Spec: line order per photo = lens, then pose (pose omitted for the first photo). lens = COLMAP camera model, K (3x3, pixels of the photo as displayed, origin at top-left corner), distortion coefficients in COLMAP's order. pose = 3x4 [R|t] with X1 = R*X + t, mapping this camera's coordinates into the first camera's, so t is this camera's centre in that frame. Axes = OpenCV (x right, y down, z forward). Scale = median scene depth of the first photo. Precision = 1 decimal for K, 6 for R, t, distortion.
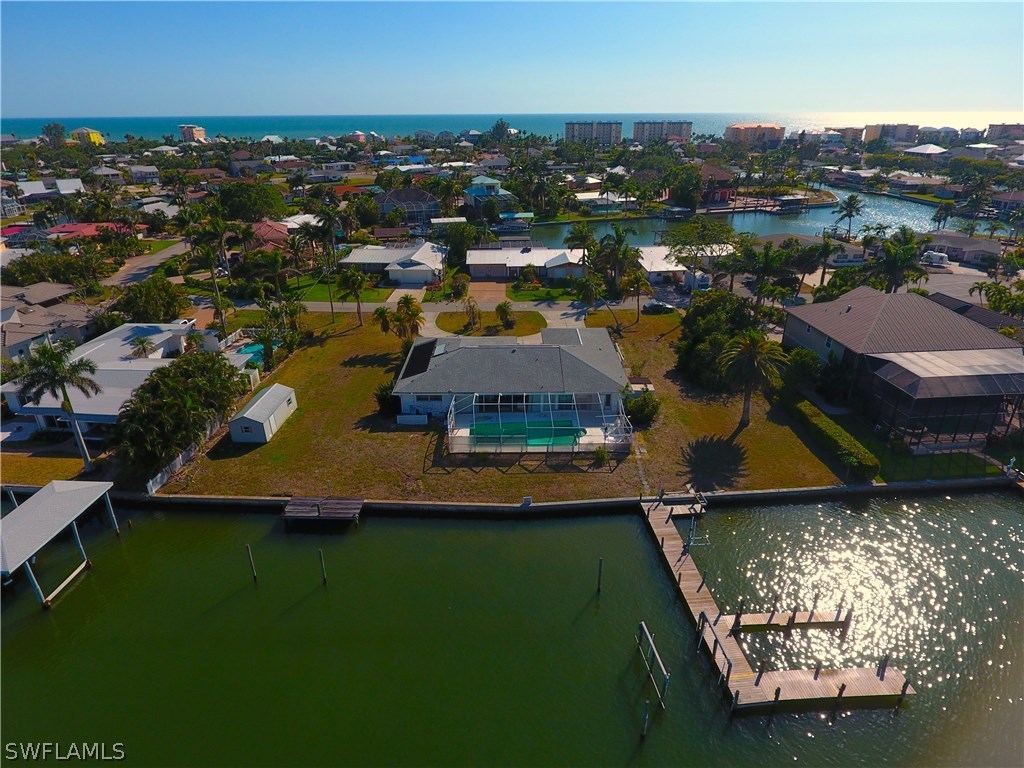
lens RADIAL K [[598.4, 0, 509.4], [0, 598.4, 371.6], [0, 0, 1]] dist [-0.002144, -0.001002]
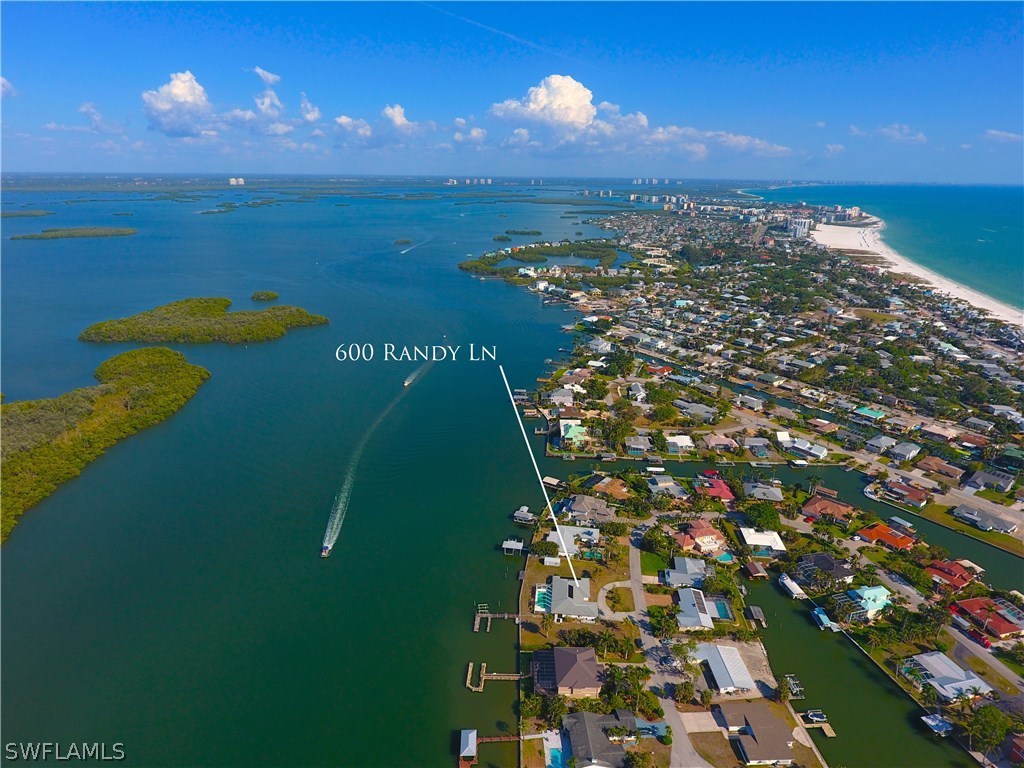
lens RADIAL K [[598.4, 0, 509.4], [0, 598.4, 371.6], [0, 0, 1]] dist [-0.002144, -0.001002]
pose [[-0.098672, 0.319360, -0.942482, 2.463683], [-0.405569, 0.851970, 0.331150, -1.804471], [0.908723, 0.414917, 0.045457, -0.099169]]
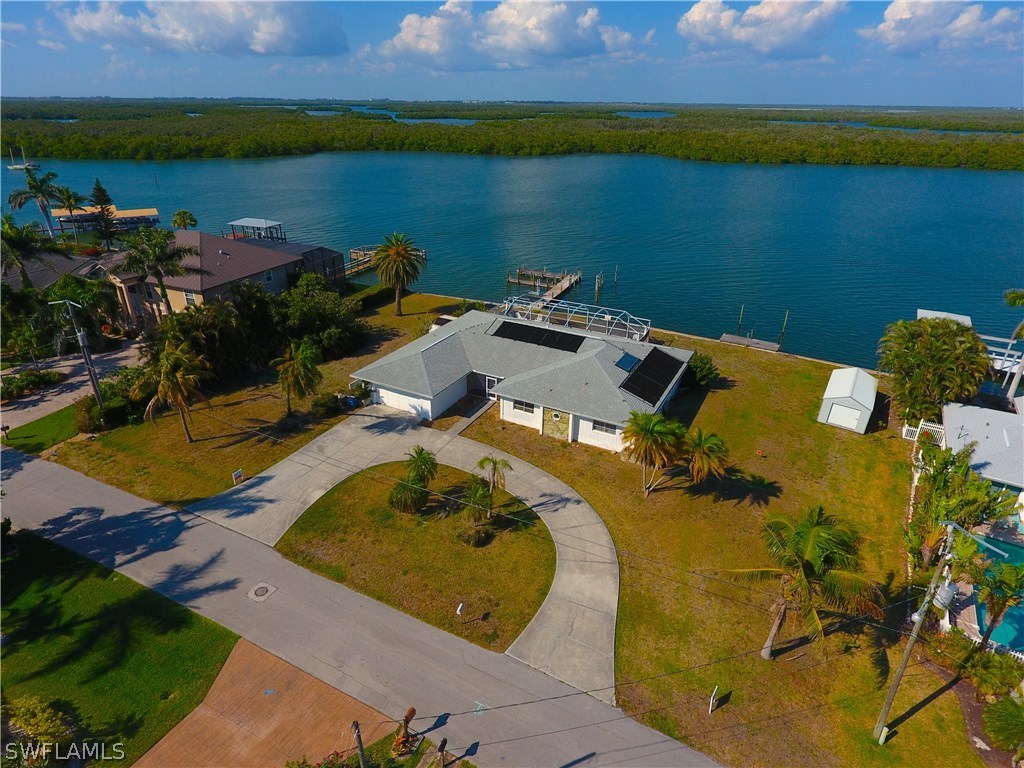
lens RADIAL K [[598.4, 0, 509.4], [0, 598.4, 371.6], [0, 0, 1]] dist [-0.002144, -0.001002]
pose [[-0.881182, -0.197475, 0.429561, -0.233495], [0.184569, 0.692802, 0.697108, -0.432425], [-0.435262, 0.693562, -0.574037, 1.140248]]
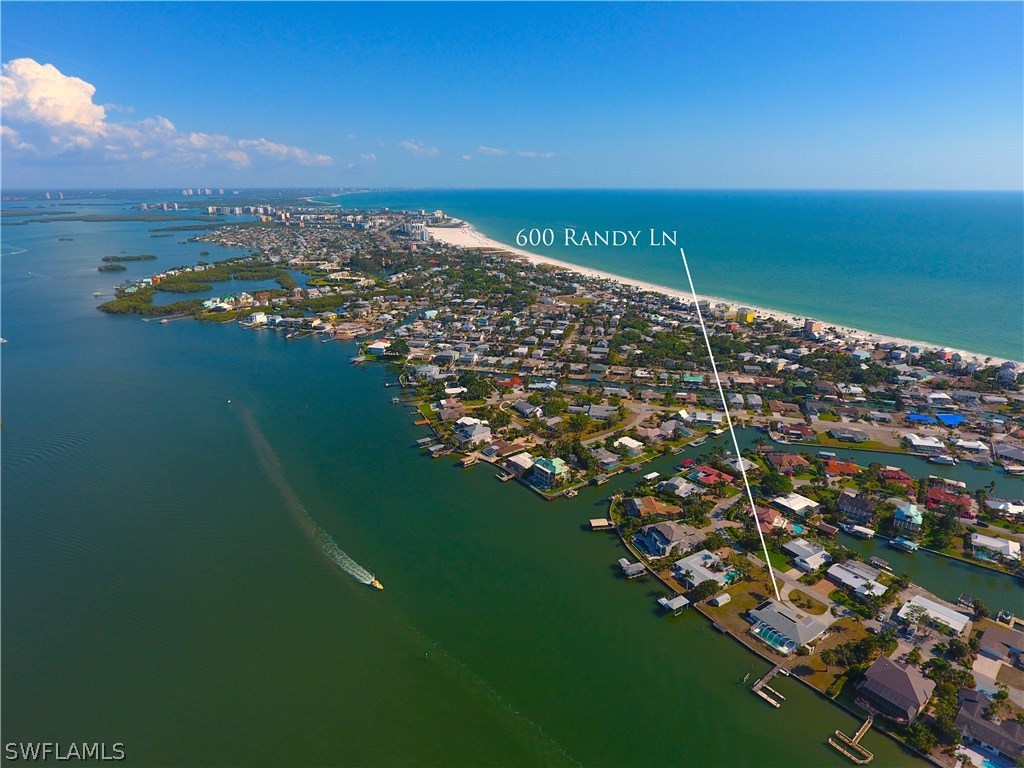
lens RADIAL K [[598.4, 0, 509.4], [0, 598.4, 371.6], [0, 0, 1]] dist [-0.002144, -0.001002]
pose [[0.563006, 0.254004, -0.786452, 1.203540], [-0.332403, 0.940832, 0.065904, -0.879247], [0.756659, 0.224315, 0.614126, -2.245911]]
